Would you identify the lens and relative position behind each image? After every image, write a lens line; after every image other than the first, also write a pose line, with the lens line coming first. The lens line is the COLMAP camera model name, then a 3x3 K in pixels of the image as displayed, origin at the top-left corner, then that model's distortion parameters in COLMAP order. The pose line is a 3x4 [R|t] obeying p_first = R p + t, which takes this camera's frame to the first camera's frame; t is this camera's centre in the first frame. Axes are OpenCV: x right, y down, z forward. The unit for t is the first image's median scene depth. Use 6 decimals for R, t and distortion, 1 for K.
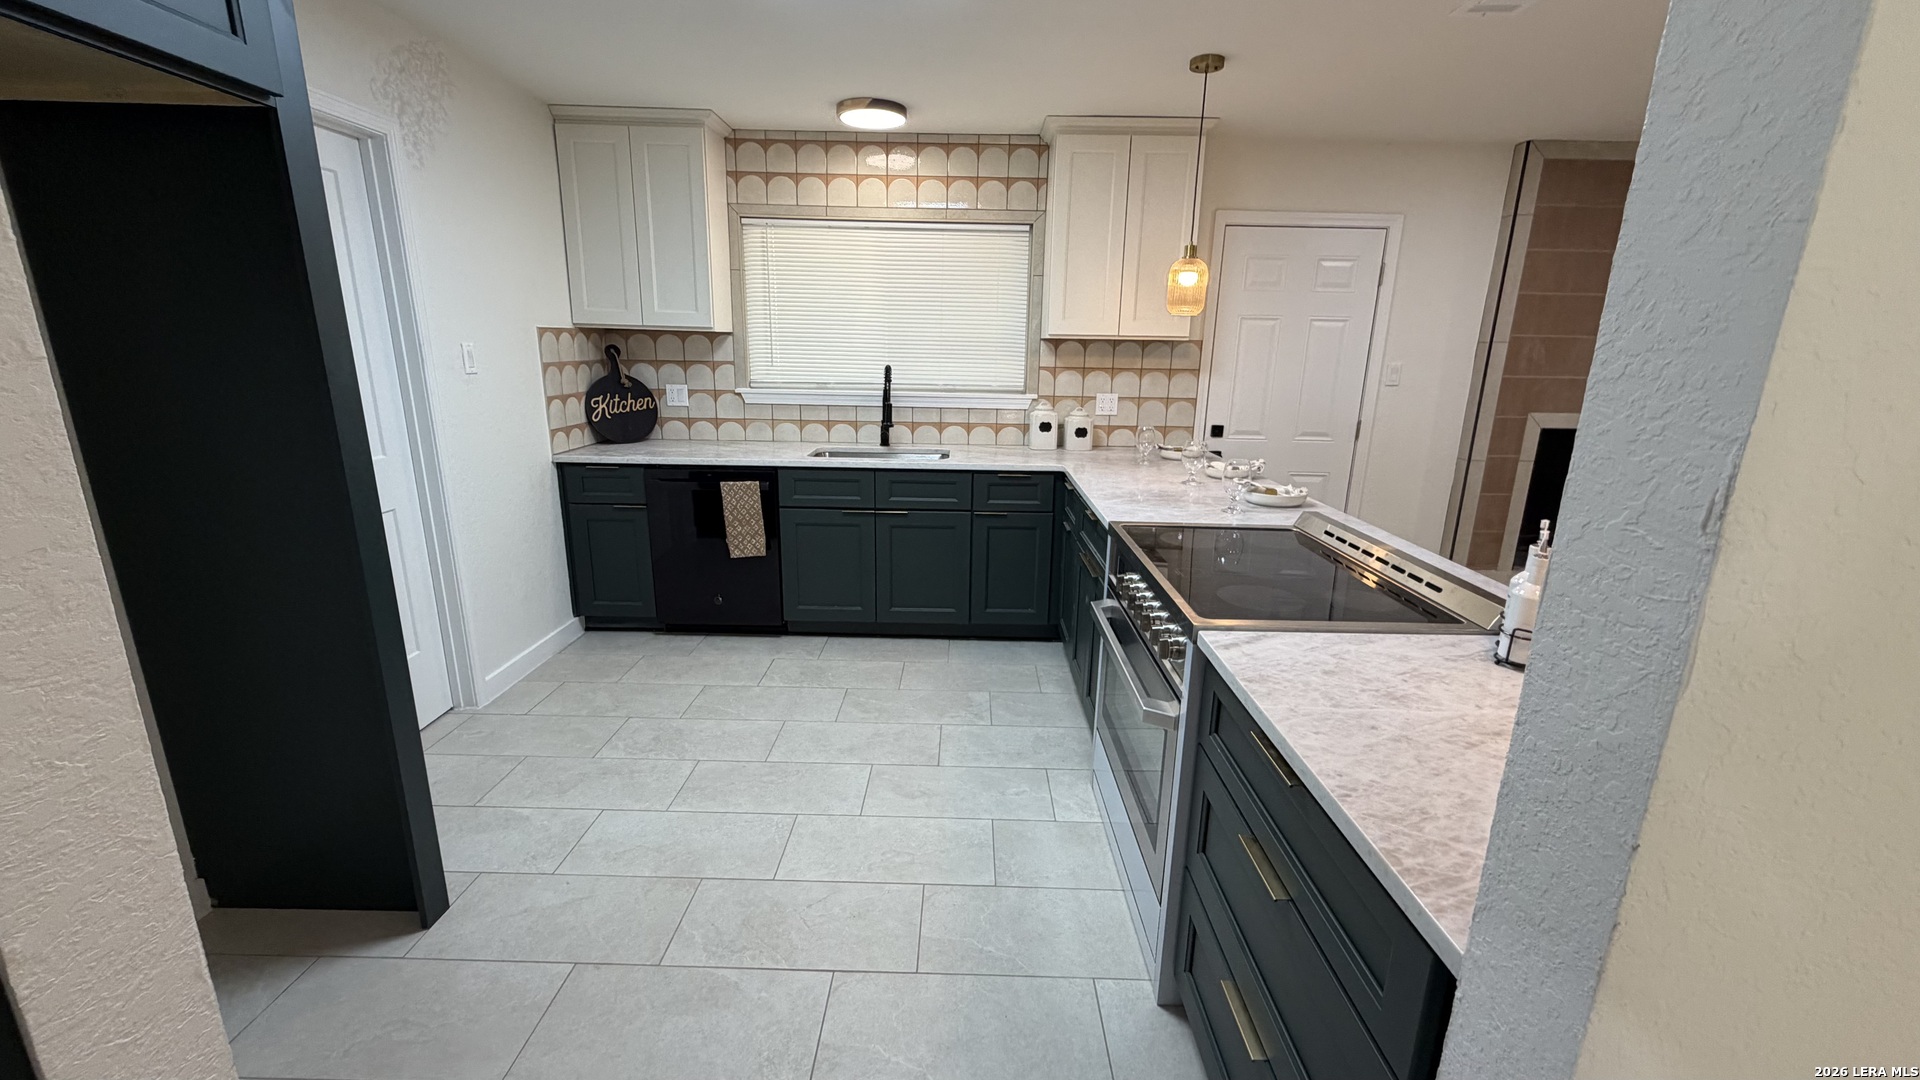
lens RADIAL K [[765.3, 0, 958.5], [0, 765.3, 537.8], [0, 0, 1]] dist [-0.001408, 0.000306]
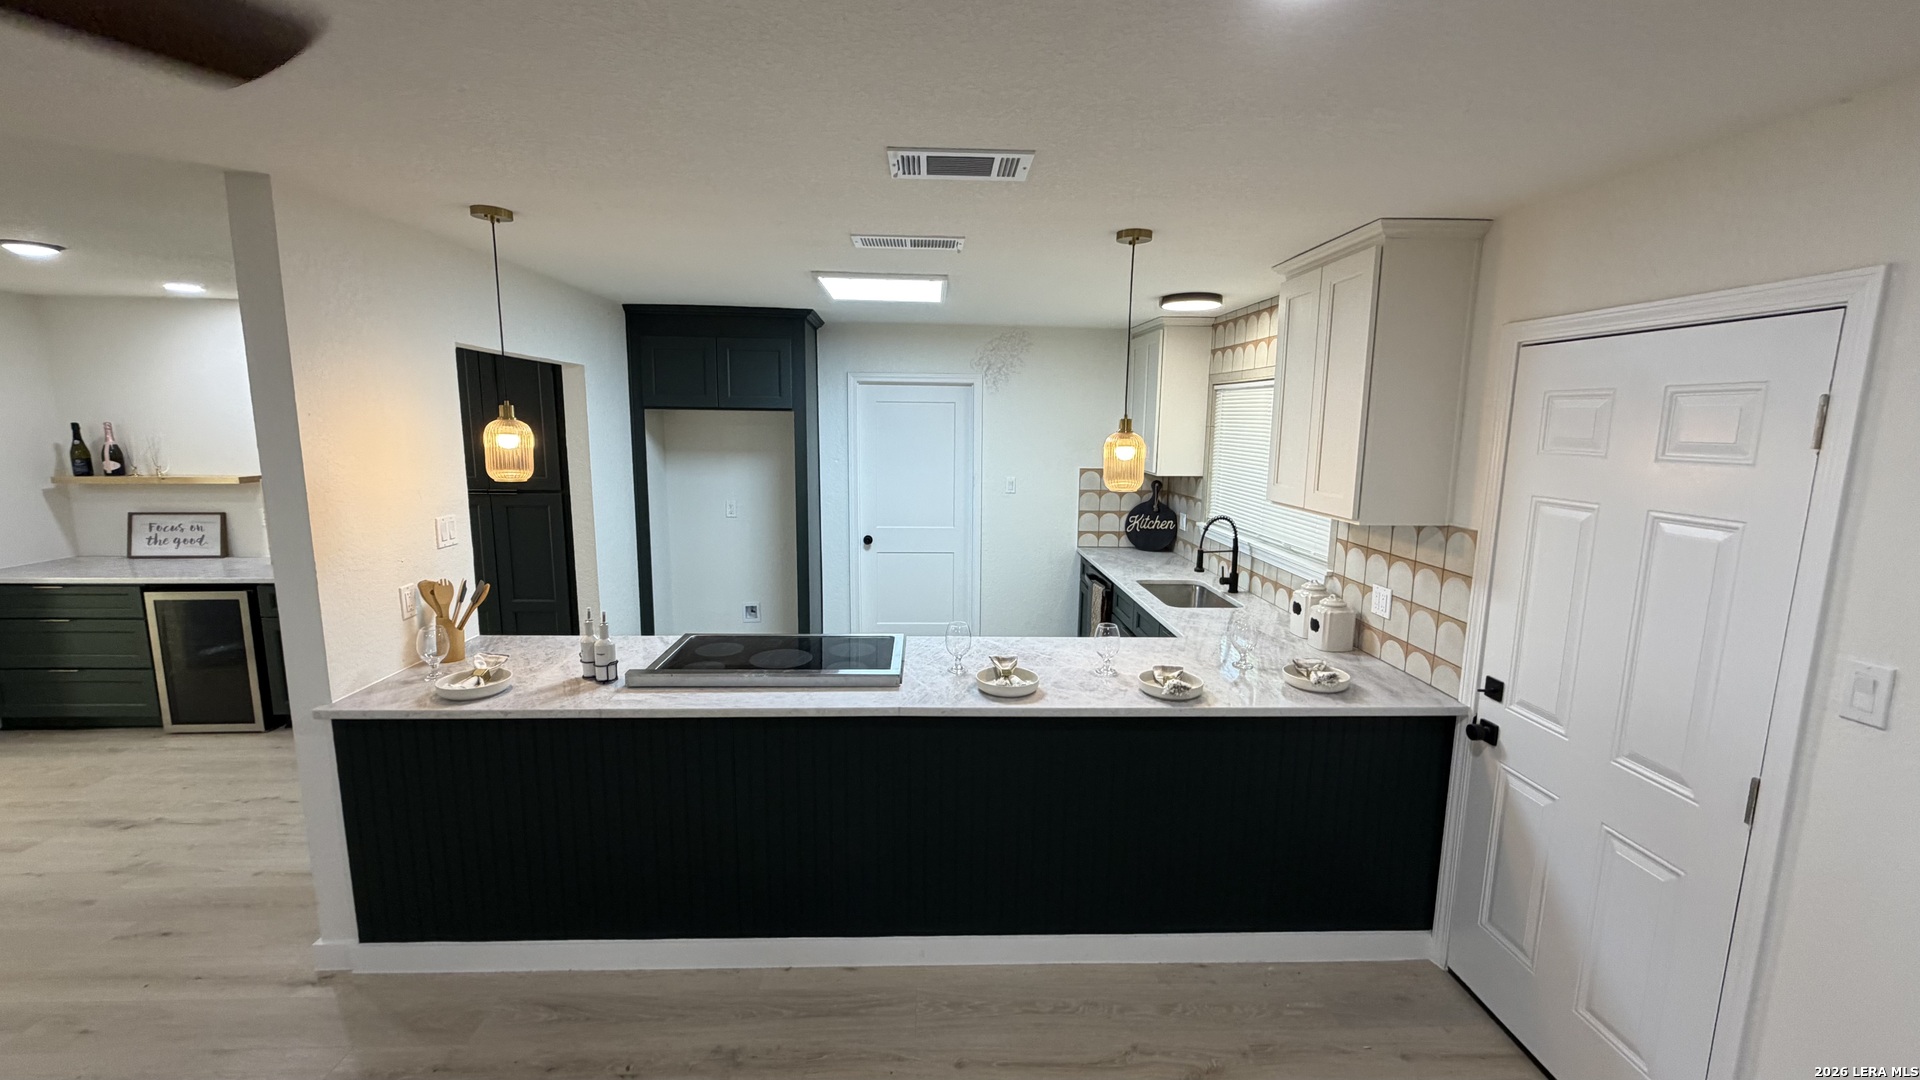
lens RADIAL K [[765.3, 0, 954.9], [0, 765.3, 537.6], [0, 0, 1]] dist [-0.001408, 0.000306]
pose [[0.048397, 0.133426, -0.989876, 0.888687], [-0.257740, 0.959143, 0.116682, -0.214802], [0.965002, 0.249484, 0.080808, 0.546505]]
